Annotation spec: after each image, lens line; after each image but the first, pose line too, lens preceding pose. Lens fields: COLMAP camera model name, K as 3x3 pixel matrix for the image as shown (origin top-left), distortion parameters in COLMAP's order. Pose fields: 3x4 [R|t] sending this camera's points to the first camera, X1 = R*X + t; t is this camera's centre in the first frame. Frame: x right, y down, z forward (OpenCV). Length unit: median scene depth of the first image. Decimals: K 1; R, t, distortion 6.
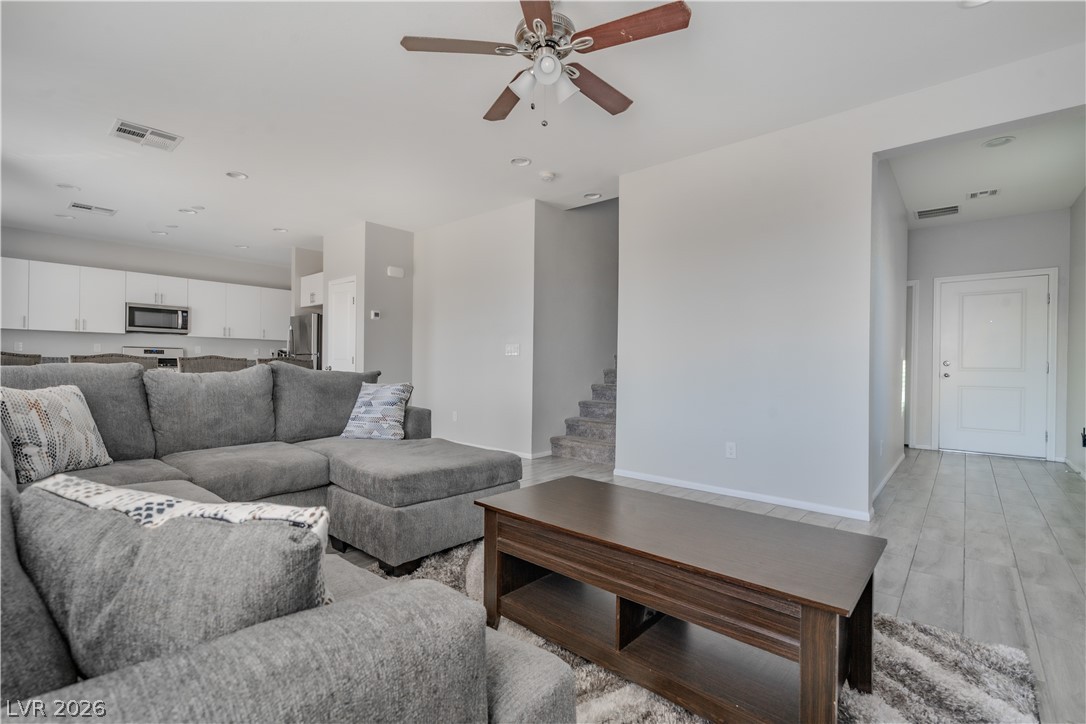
lens RADIAL K [[489.6, 0, 535.5], [0, 489.6, 365.0], [0, 0, 1]] dist [0.001110, 0.000714]
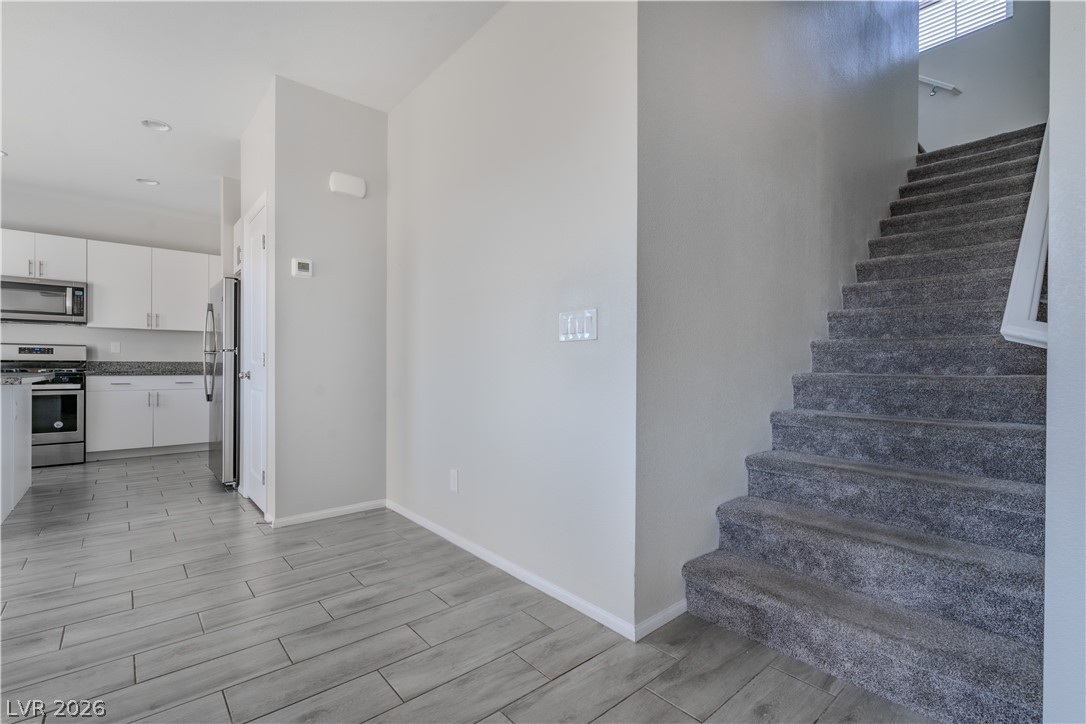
lens RADIAL K [[489.6, 0, 535.5], [0, 489.6, 365.0], [0, 0, 1]] dist [0.001110, 0.000714]
pose [[0.989250, -0.007955, -0.146017, -0.020550], [0.007361, 0.999962, -0.004612, 0.000264], [0.146048, 0.003487, 0.989271, 0.526510]]
